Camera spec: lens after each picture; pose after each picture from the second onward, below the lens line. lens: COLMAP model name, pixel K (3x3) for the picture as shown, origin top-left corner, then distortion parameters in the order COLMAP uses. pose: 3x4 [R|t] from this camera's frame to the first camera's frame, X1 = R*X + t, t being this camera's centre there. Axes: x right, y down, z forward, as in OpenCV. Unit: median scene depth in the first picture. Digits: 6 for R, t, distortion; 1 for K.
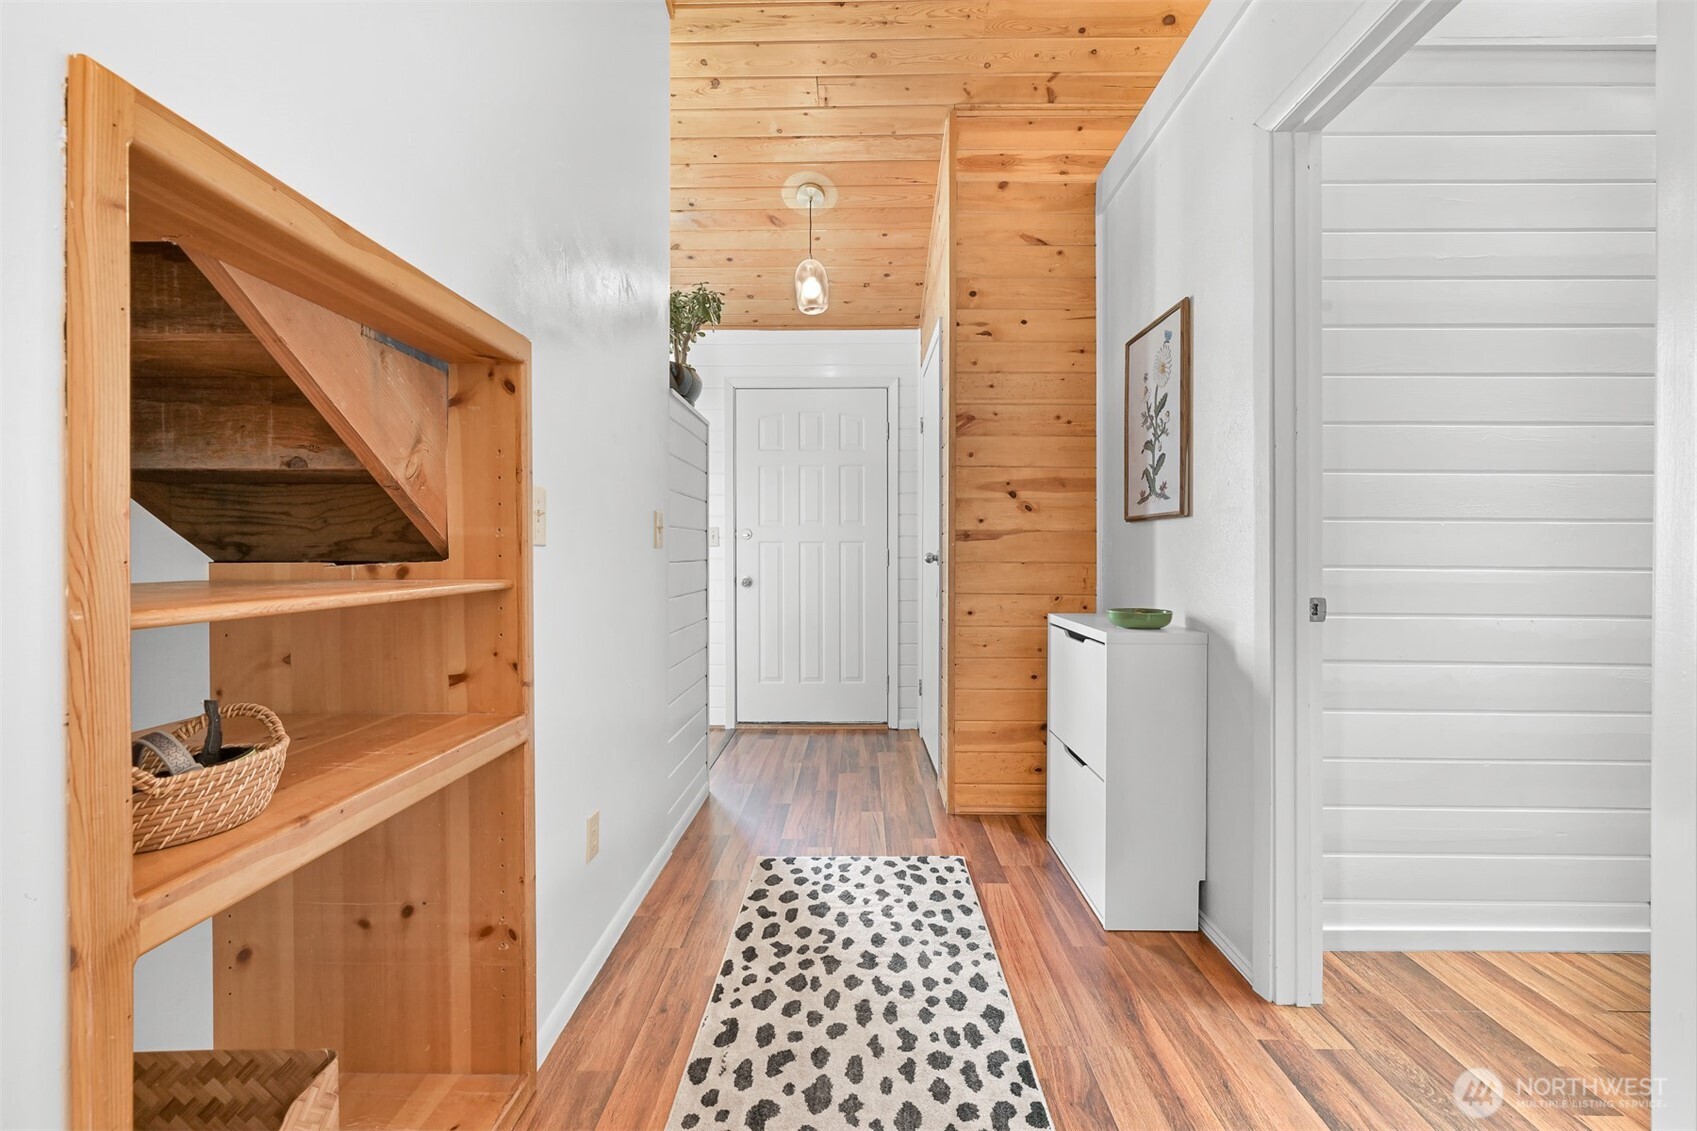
lens RADIAL K [[688.9, 0, 843.1], [0, 688.9, 560.6], [0, 0, 1]] dist [-0.000375, 0.000158]
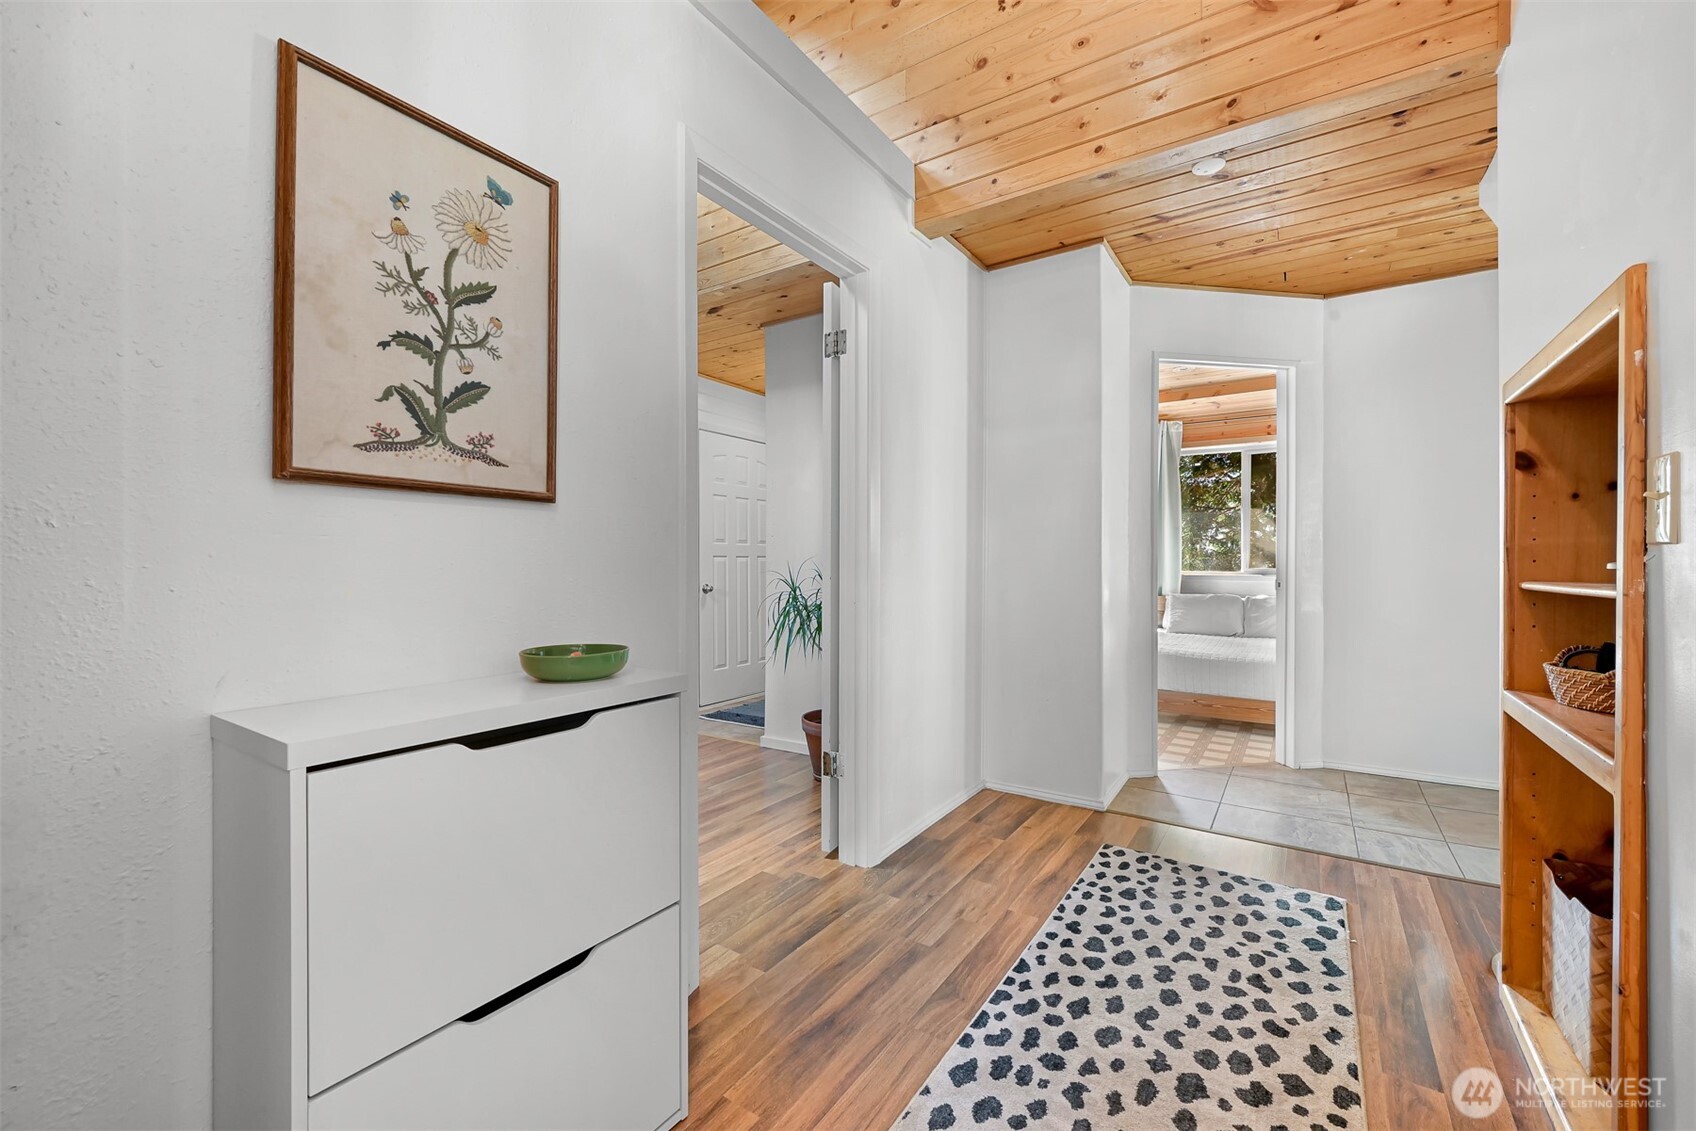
lens RADIAL K [[688.5, 0, 836.0], [0, 688.5, 558.8], [0, 0, 1]] dist [-0.000375, 0.000158]
pose [[-0.835491, -0.004357, 0.549487, -0.141195], [0.005701, 0.999846, 0.016596, -0.022021], [-0.549475, 0.016998, -0.835337, 1.967568]]
